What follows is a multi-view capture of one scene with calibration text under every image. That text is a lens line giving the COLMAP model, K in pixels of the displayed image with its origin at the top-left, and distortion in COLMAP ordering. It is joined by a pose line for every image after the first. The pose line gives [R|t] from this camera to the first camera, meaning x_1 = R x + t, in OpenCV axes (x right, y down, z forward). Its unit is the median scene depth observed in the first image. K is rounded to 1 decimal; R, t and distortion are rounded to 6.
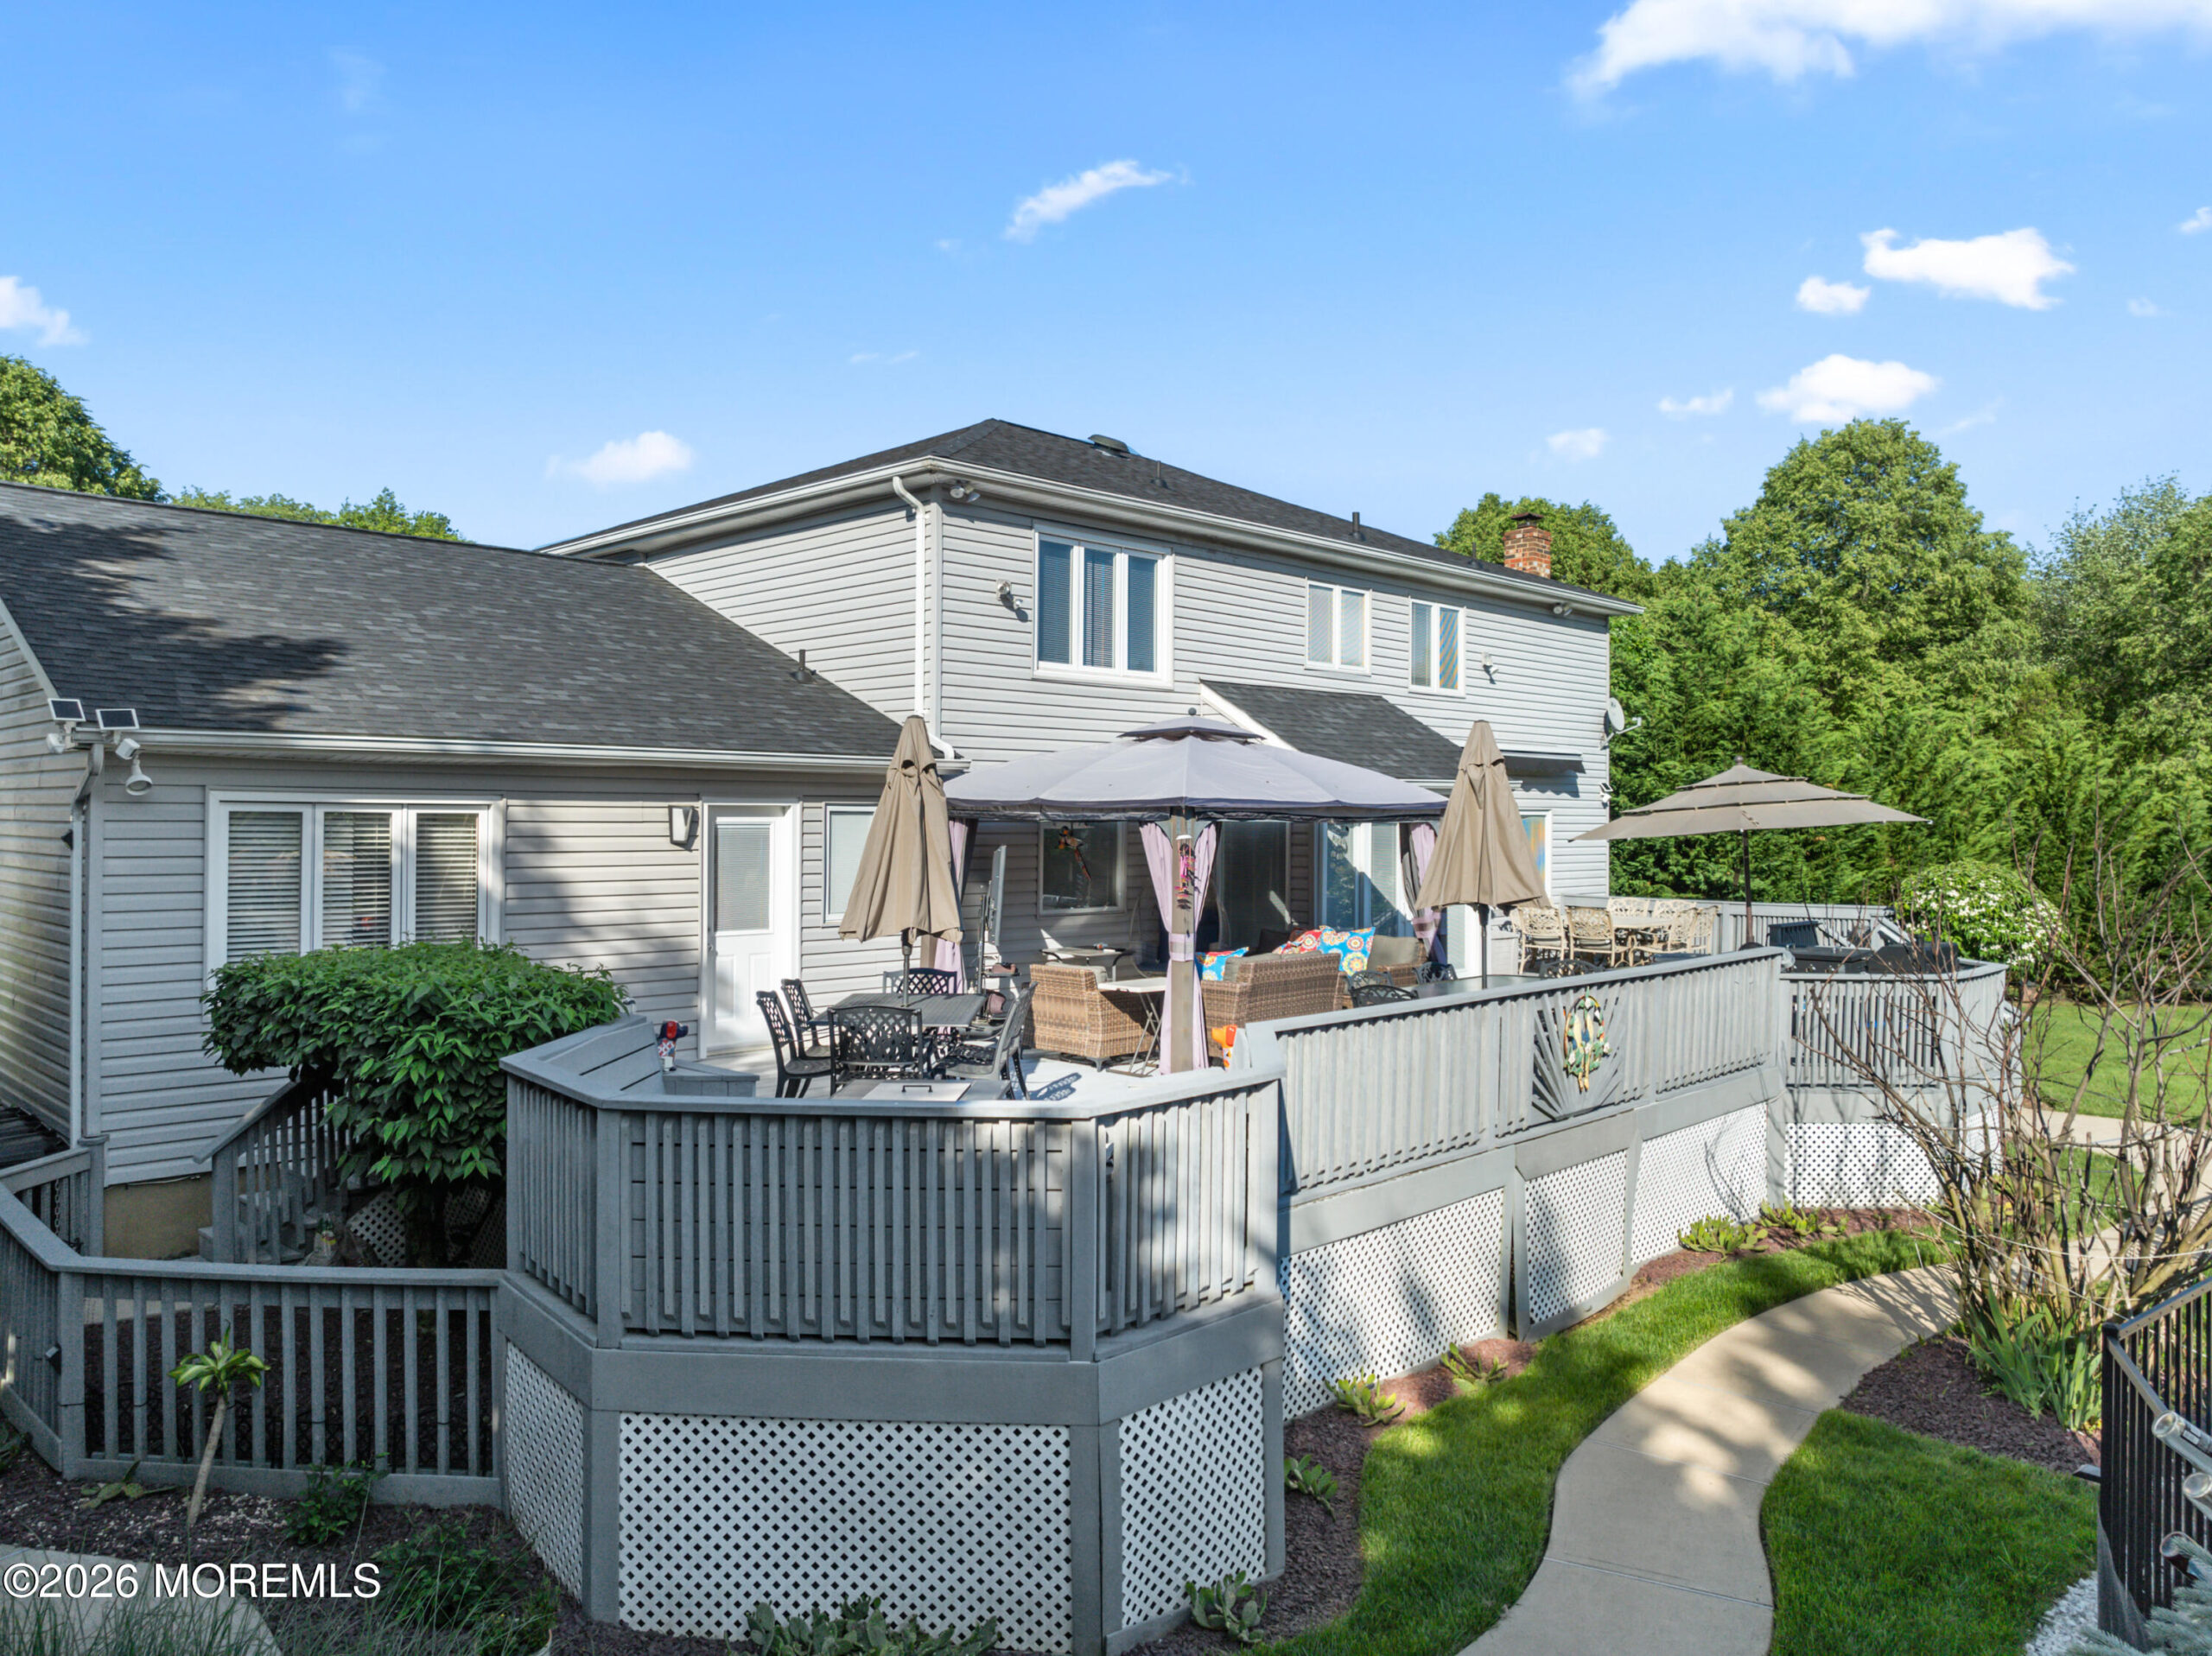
lens RADIAL K [[1549.3, 0, 1106.0], [0, 1549.3, 828.0], [0, 0, 1]] dist [-0.003120, -0.038506]
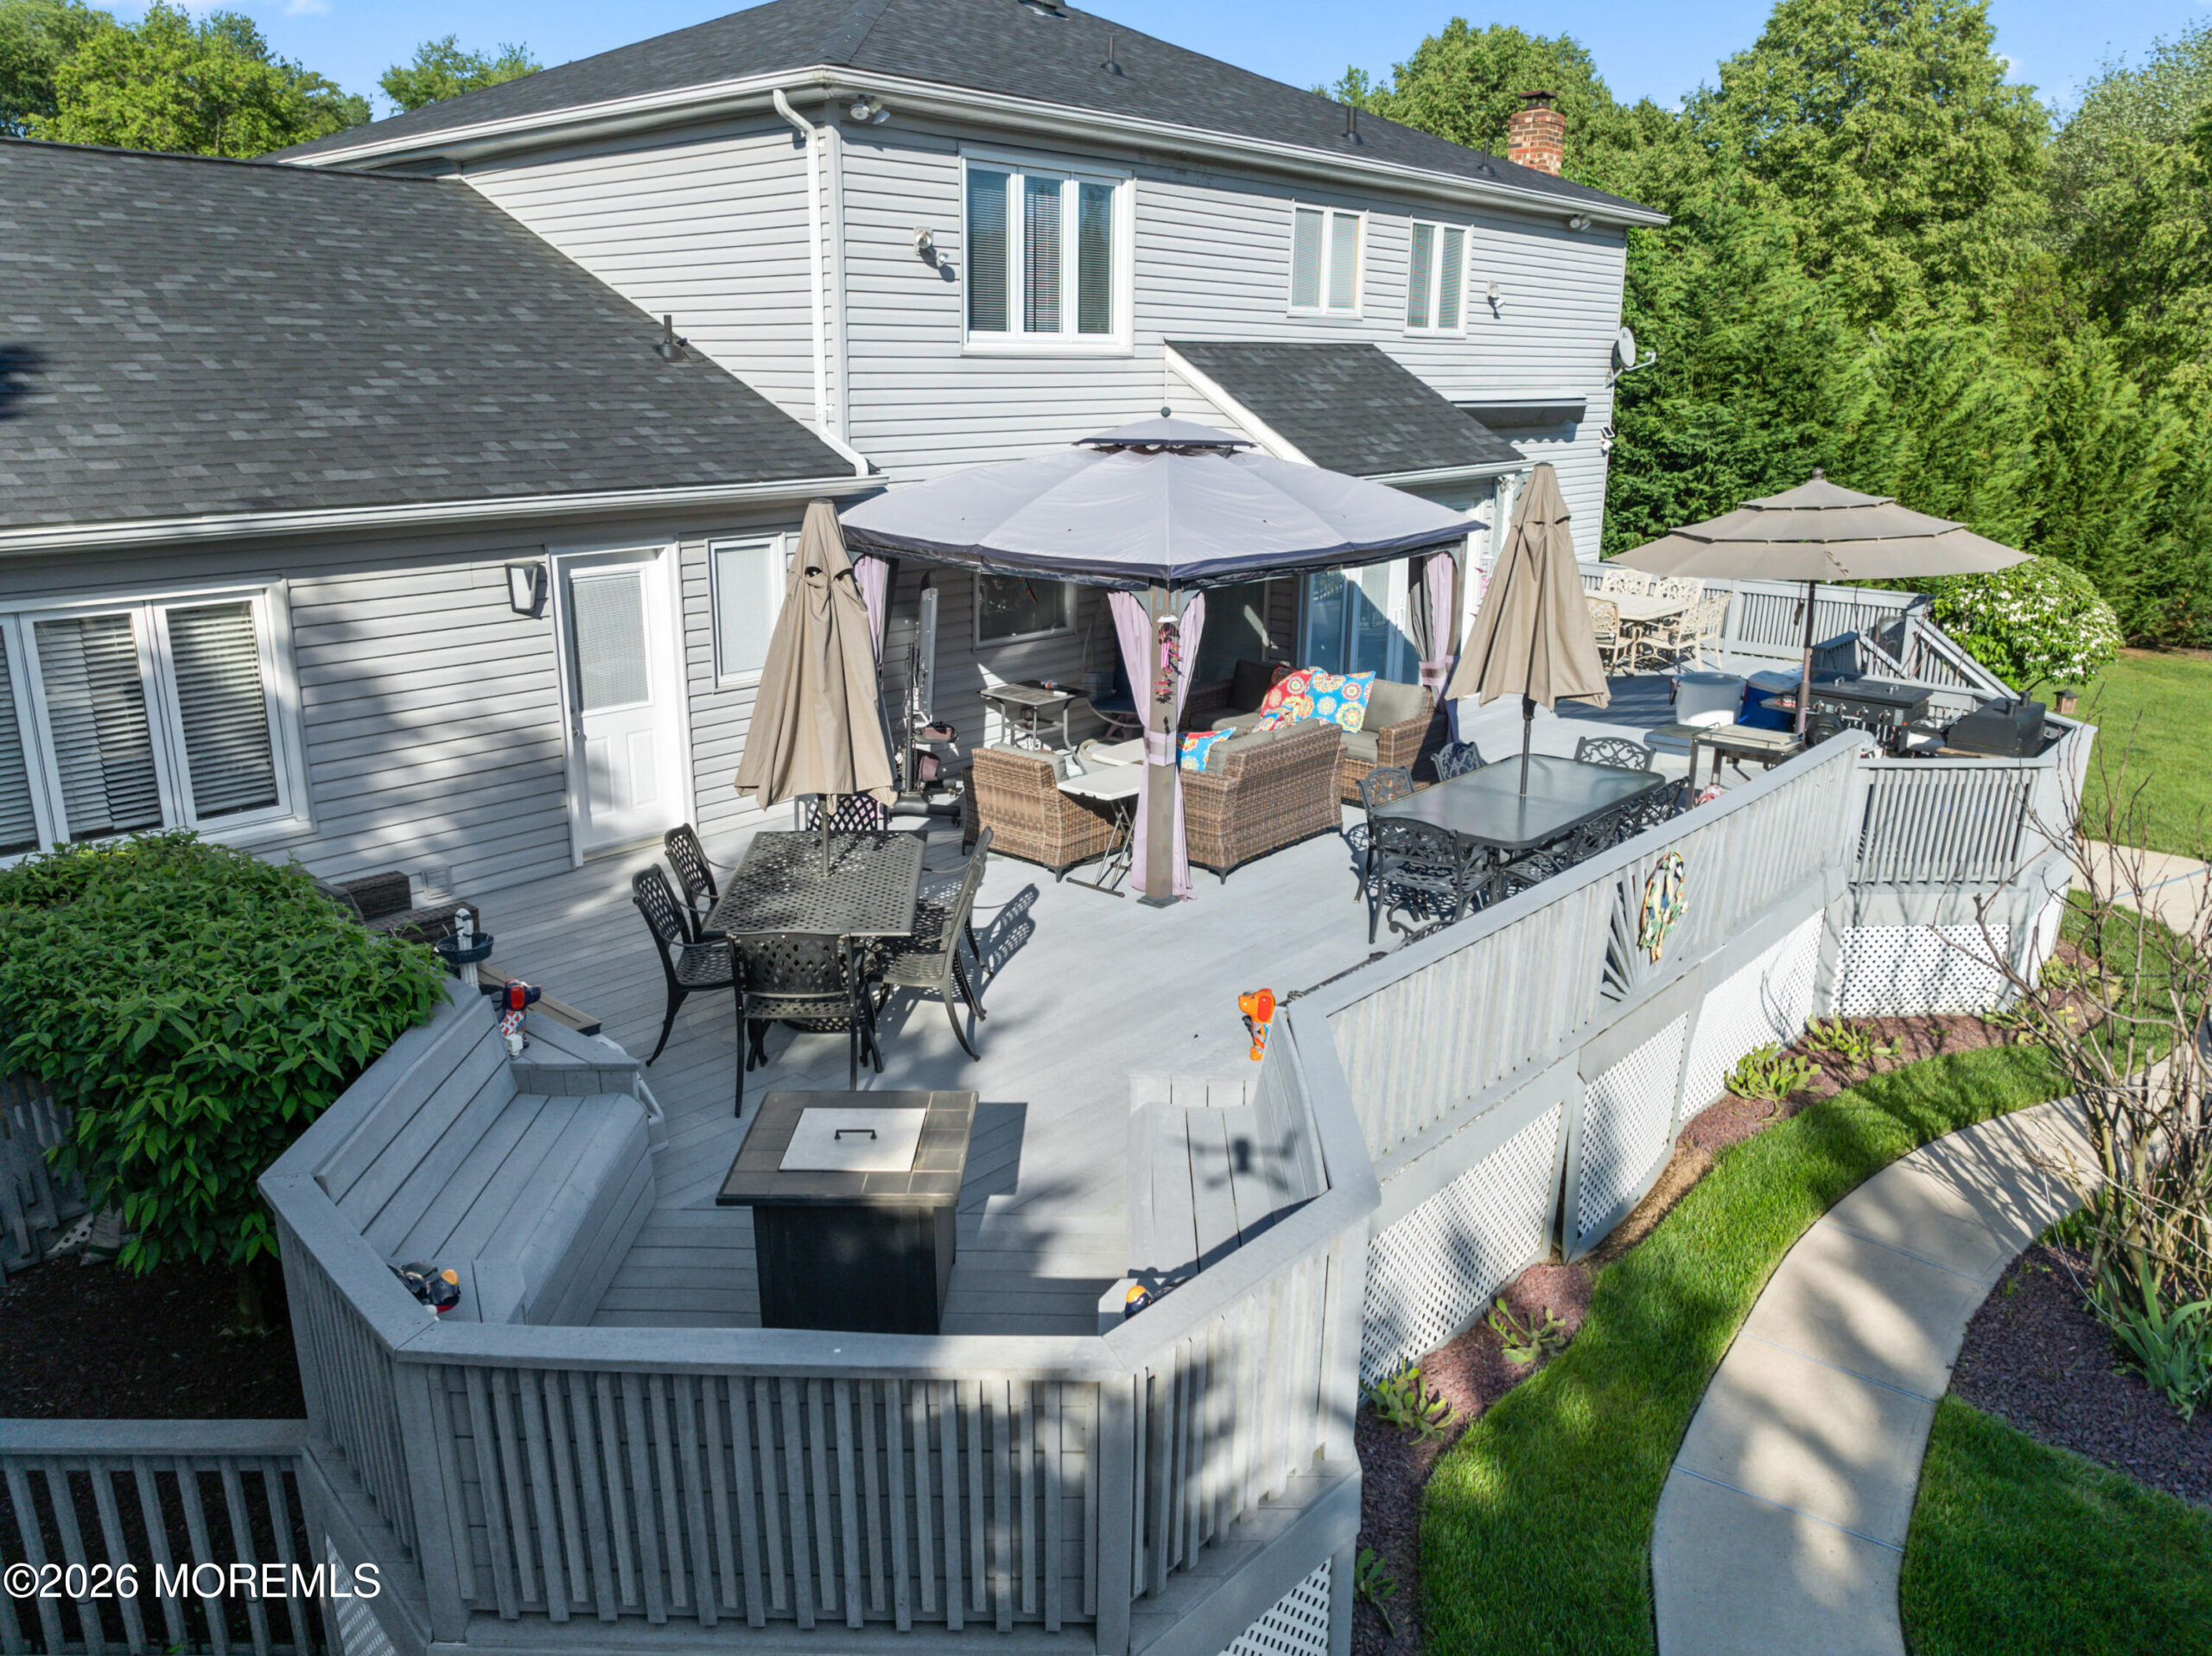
lens RADIAL K [[1578.5, 0, 1106.0], [0, 1578.5, 828.0], [0, 0, 1]] dist [-0.044282, 0.025478]
pose [[0.998418, -0.011157, 0.055111, -0.021772], [-0.004597, 0.960643, 0.277747, -0.092418], [-0.056041, -0.277561, 0.959072, 0.161859]]
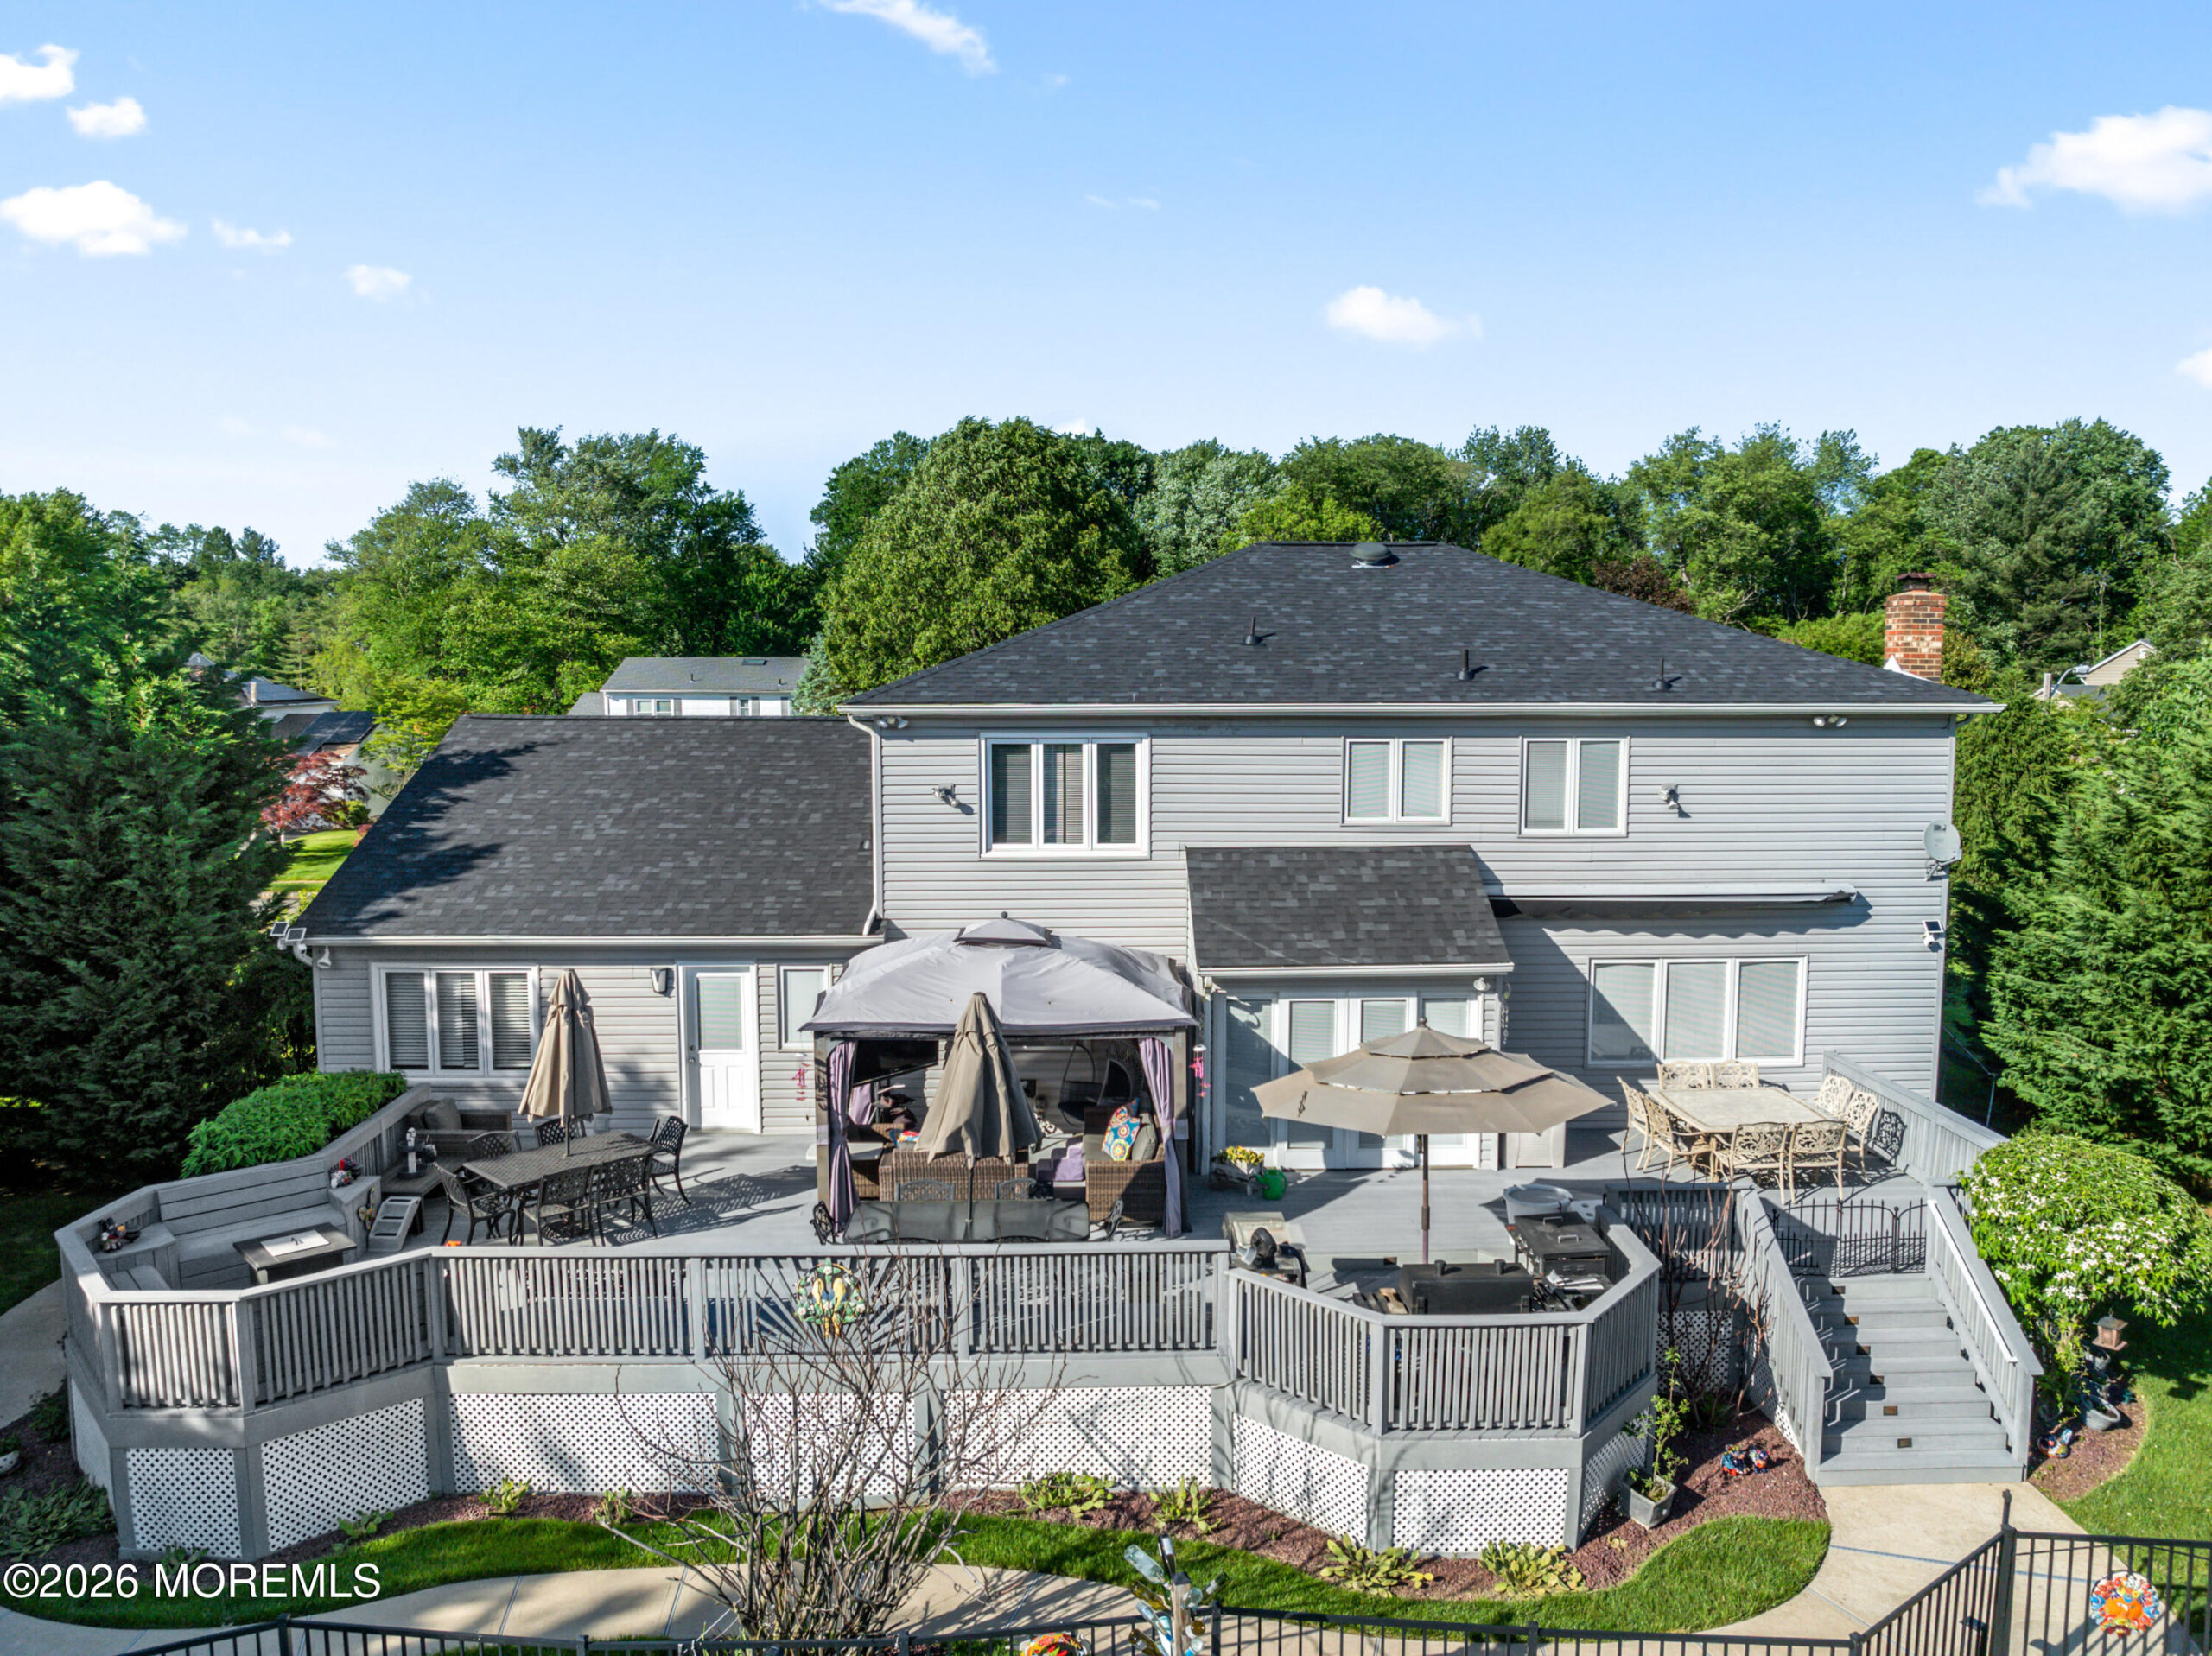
lens RADIAL K [[1565.7, 0, 1108.9], [0, 1565.7, 820.6], [0, 0, 1]] dist [-0.044880, -0.001636]
pose [[0.719379, 0.060369, -0.691989, 0.914062], [-0.001189, 0.996322, 0.085683, -0.244056], [0.694616, -0.060816, 0.716805, 0.206436]]
